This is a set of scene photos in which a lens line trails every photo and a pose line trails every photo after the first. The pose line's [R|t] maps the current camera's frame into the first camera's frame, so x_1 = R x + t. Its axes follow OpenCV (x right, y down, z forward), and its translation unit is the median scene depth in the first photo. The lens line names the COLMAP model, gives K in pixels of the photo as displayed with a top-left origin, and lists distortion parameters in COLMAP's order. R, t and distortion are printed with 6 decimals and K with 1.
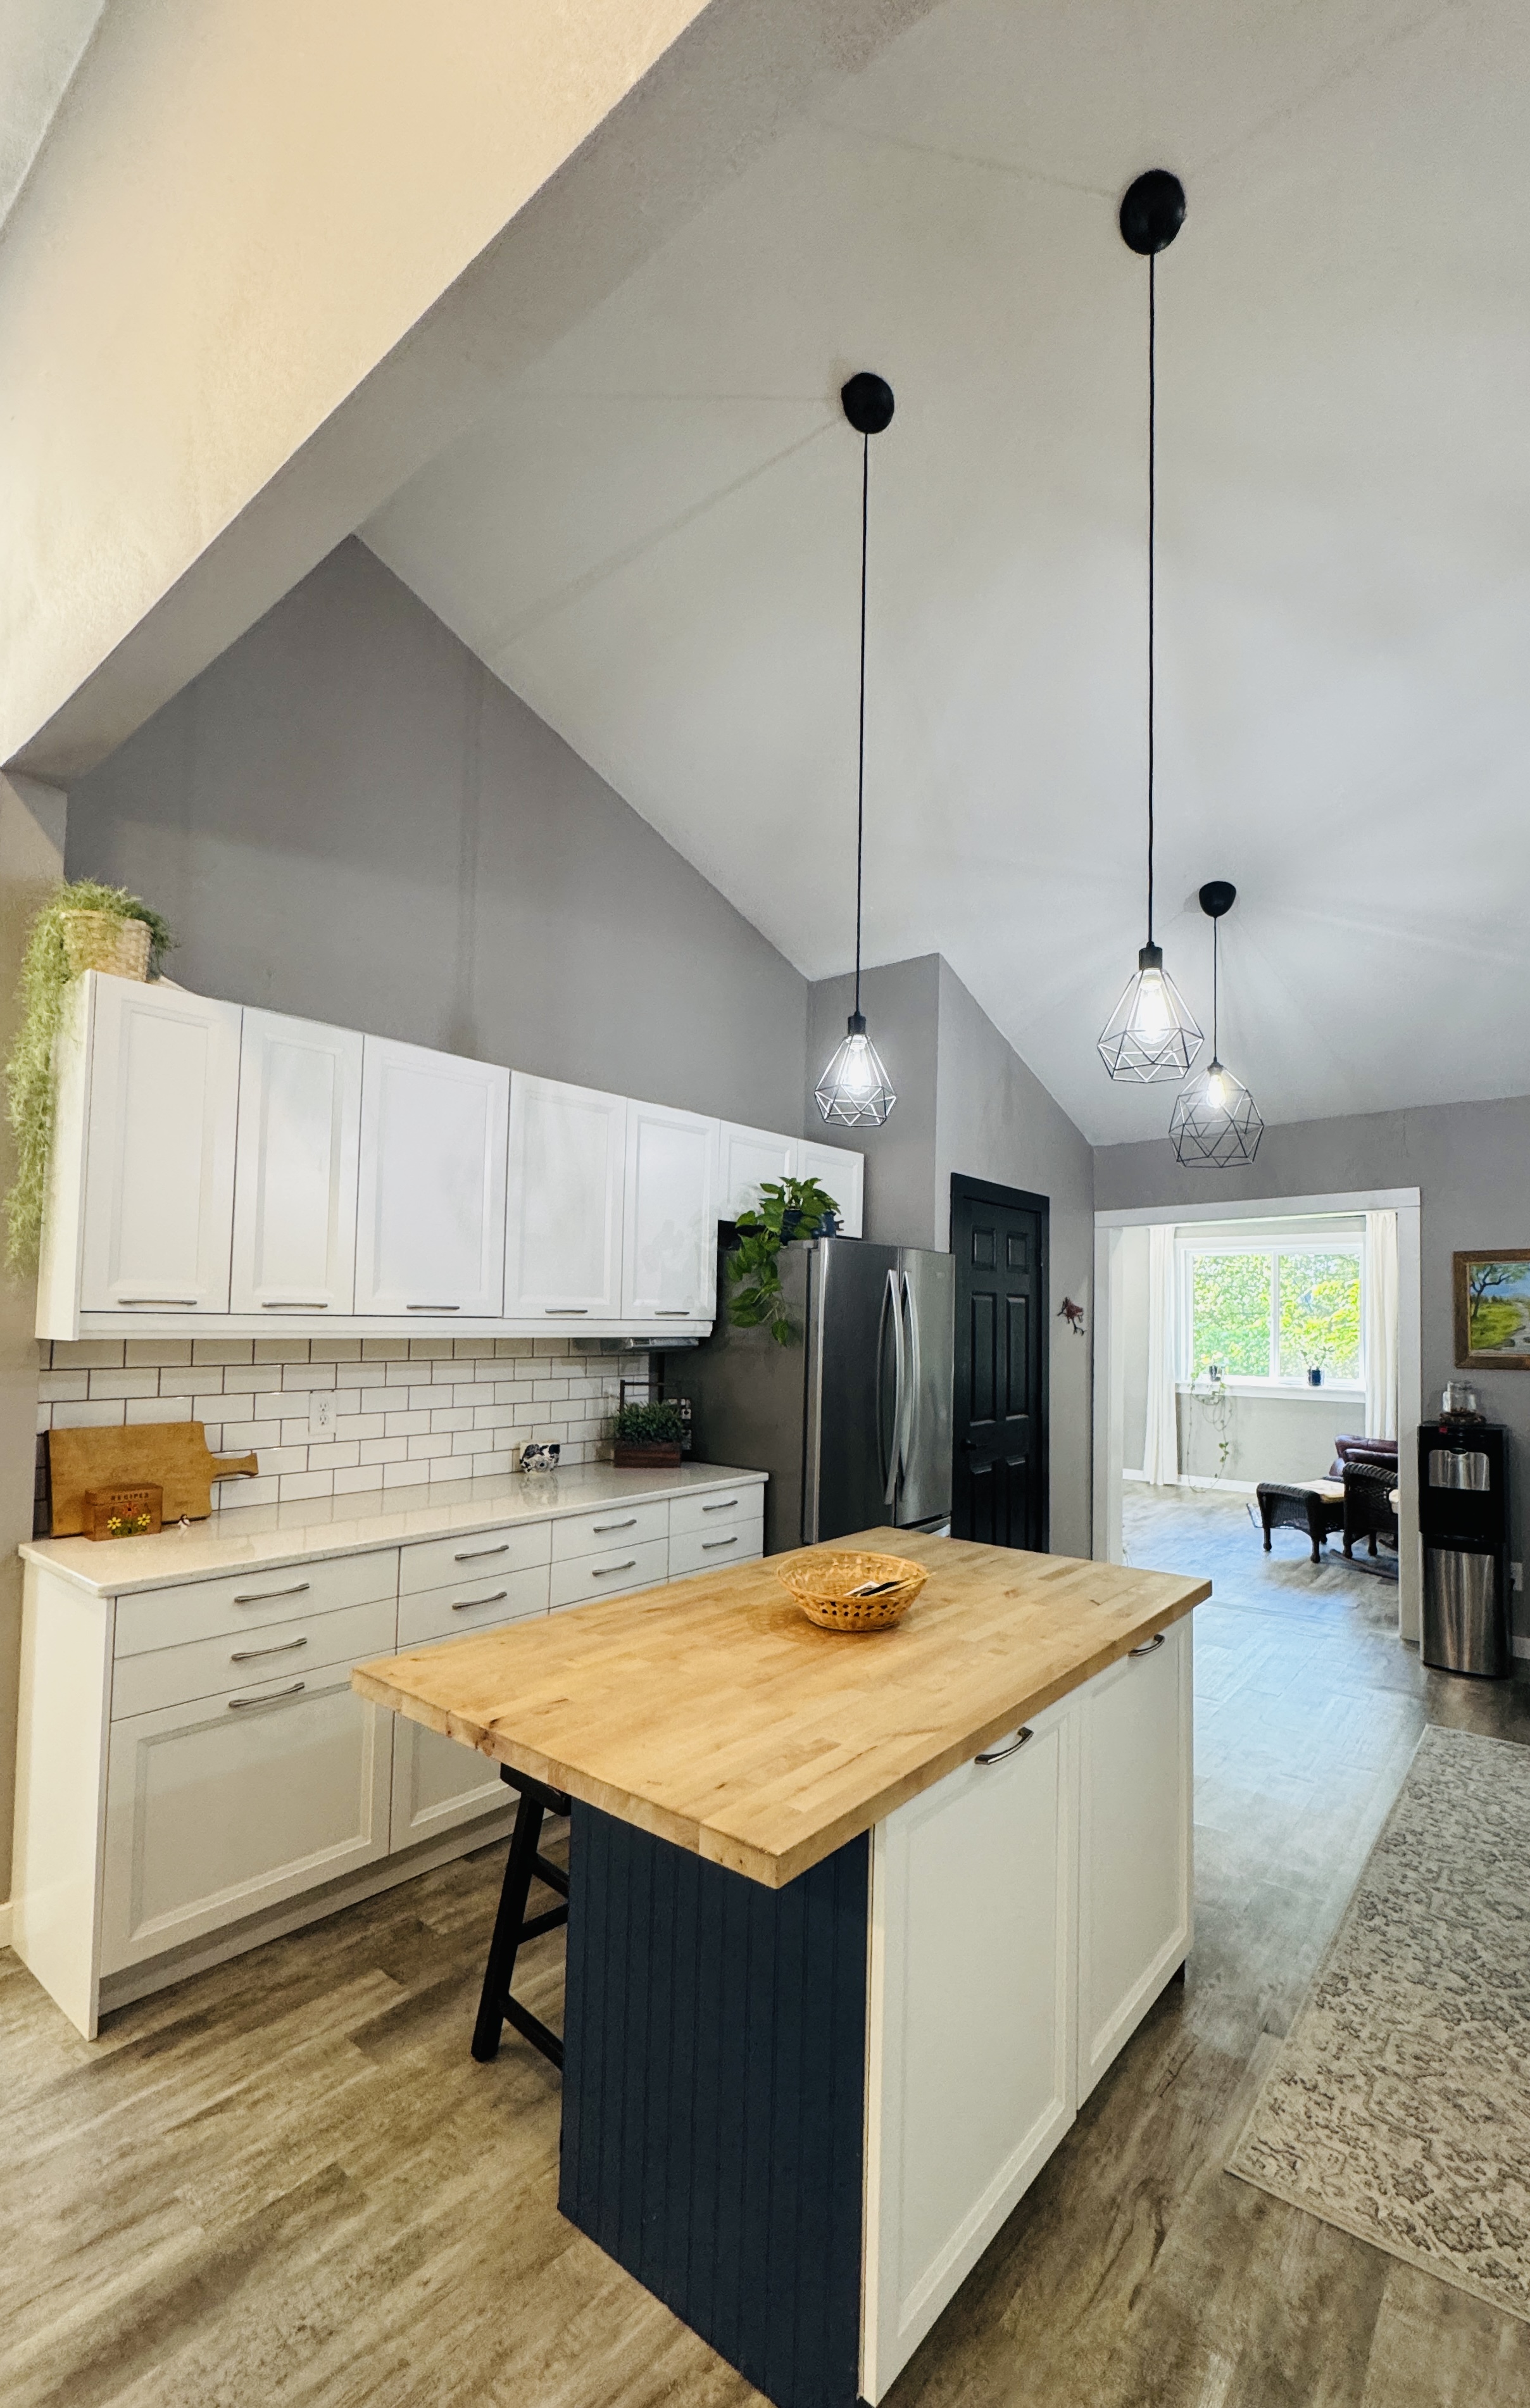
lens RADIAL K [[989.9, 0, 767.7], [0, 989.9, 1272.0], [0, 0, 1]] dist [-0.001646, -0.000020]
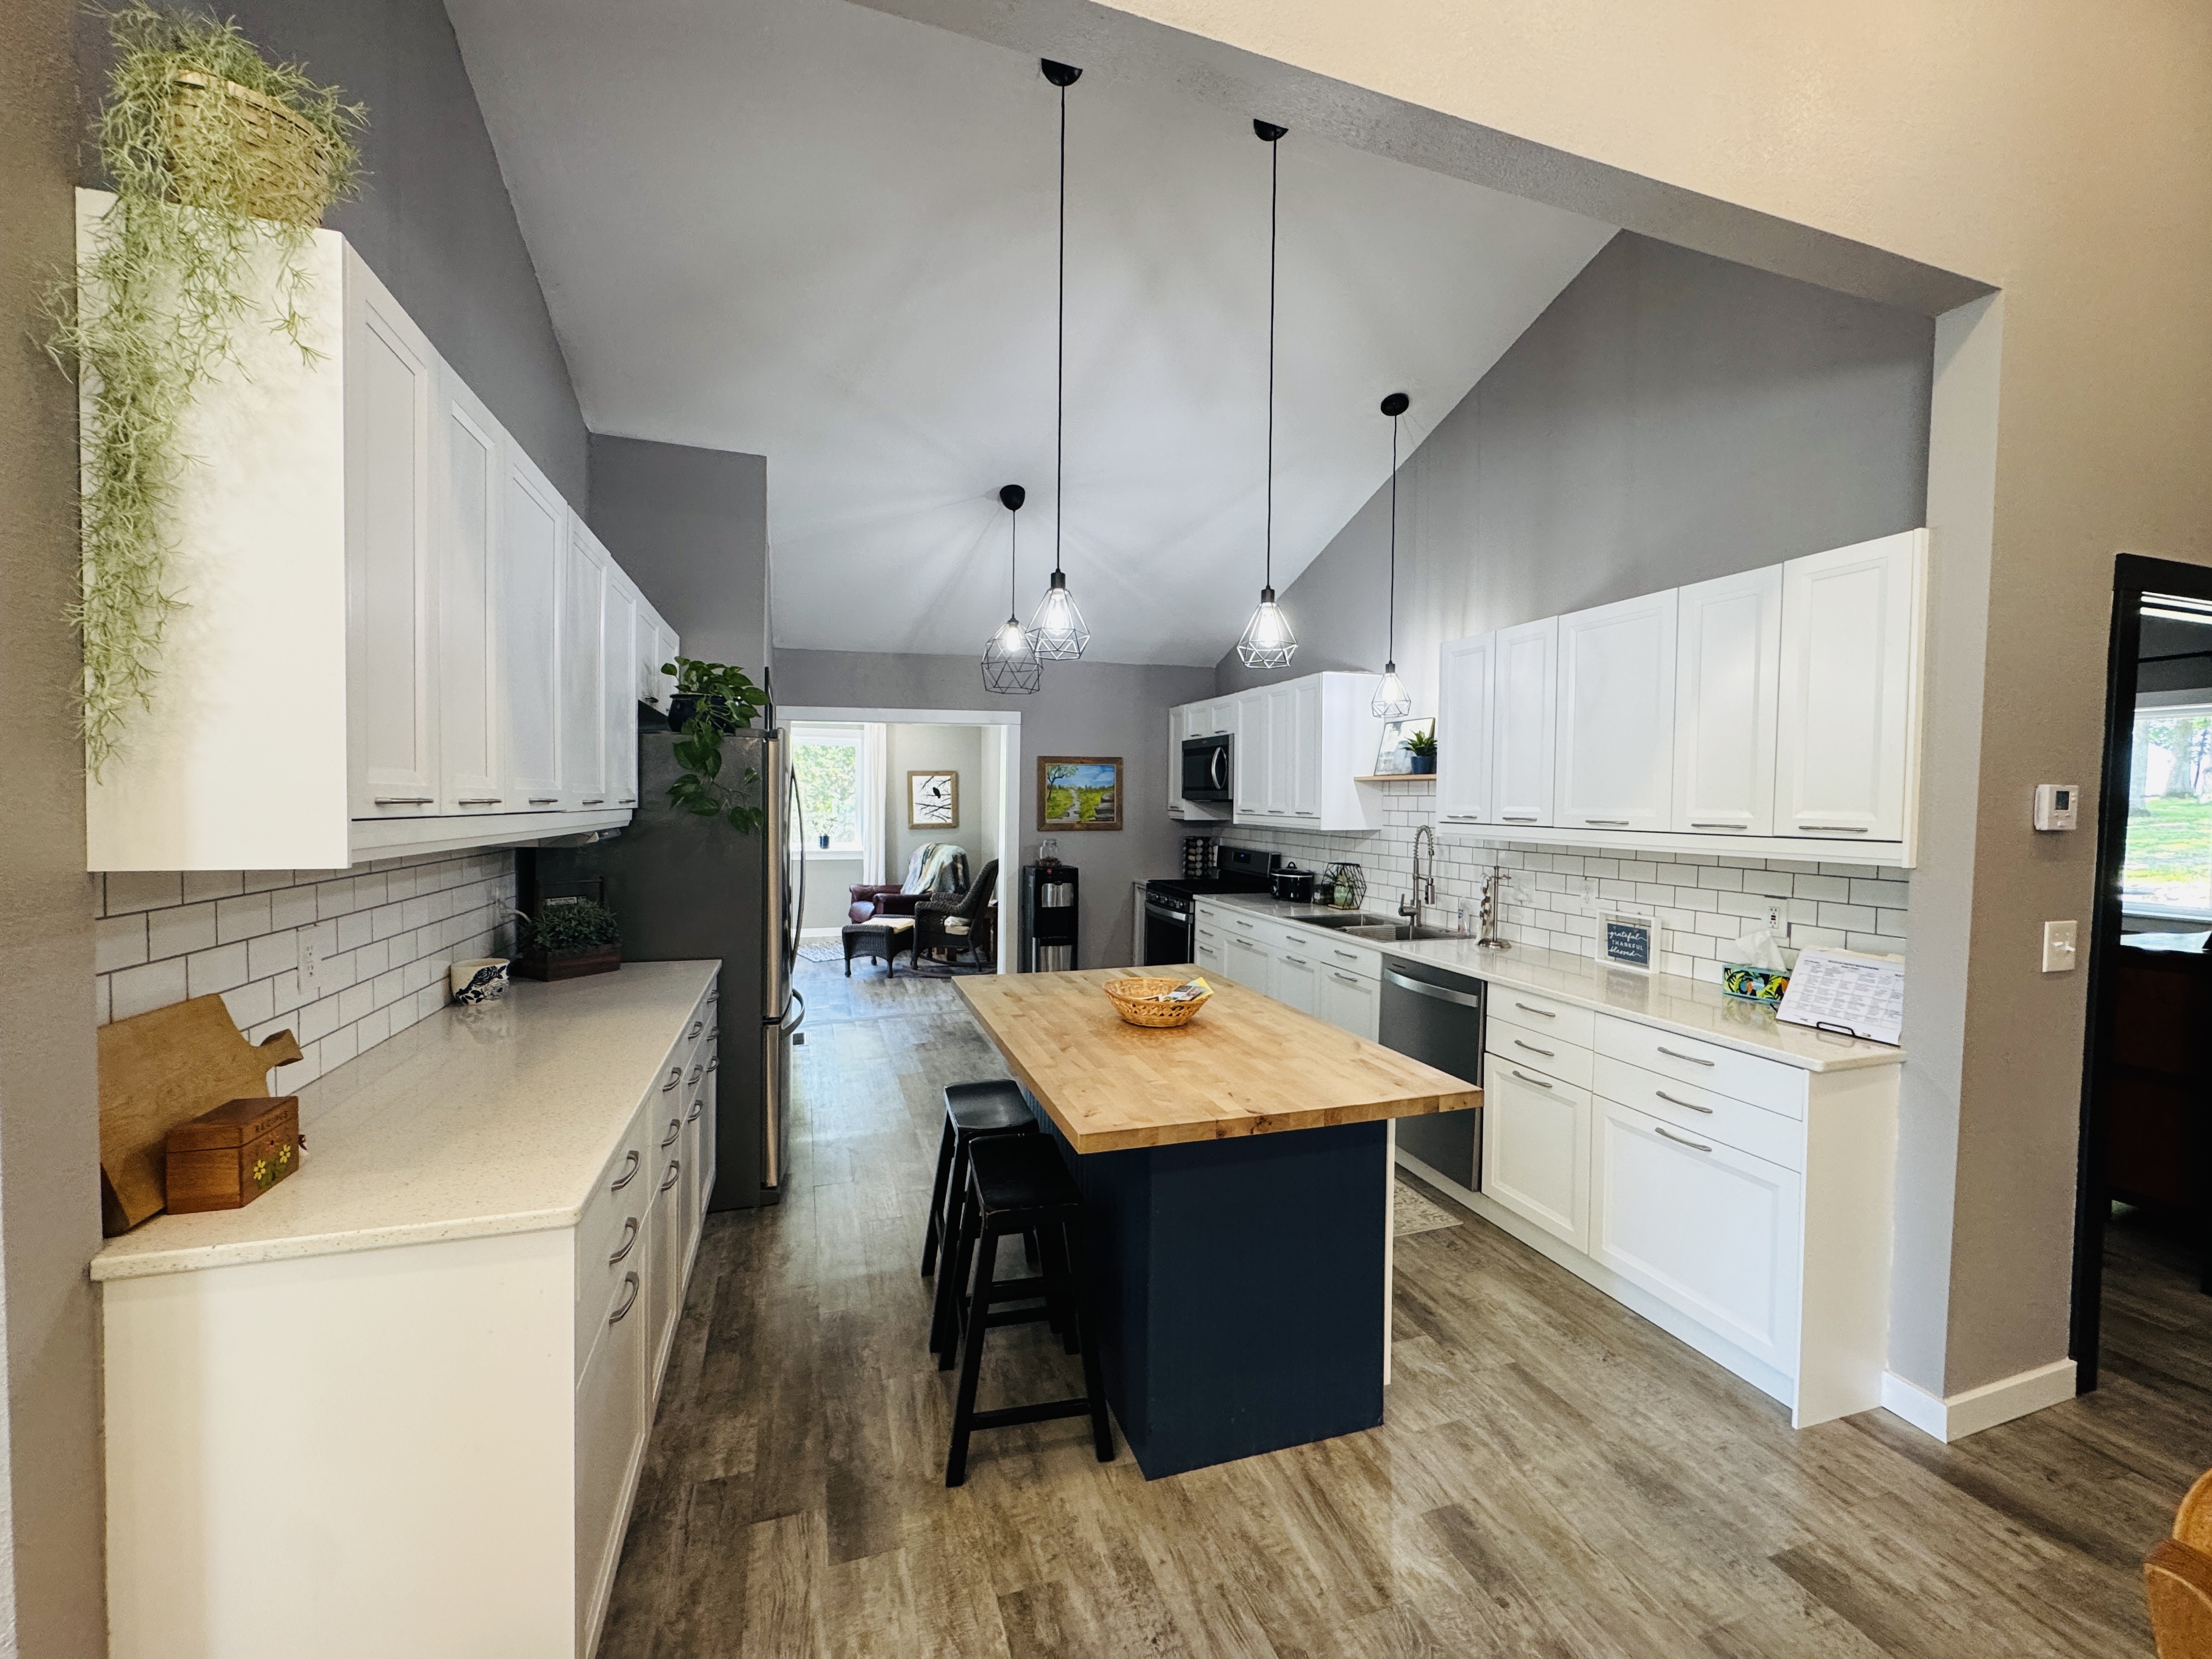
lens RADIAL K [[885.7, 0, 1099.6], [0, 885.7, 821.7], [0, 0, 1]] dist [-0.000584, 0.000291]
pose [[0.560426, -0.026329, 0.827786, -1.001184], [-0.040962, 0.997390, 0.059455, -0.011089], [-0.827191, -0.067228, 0.557885, 0.363399]]
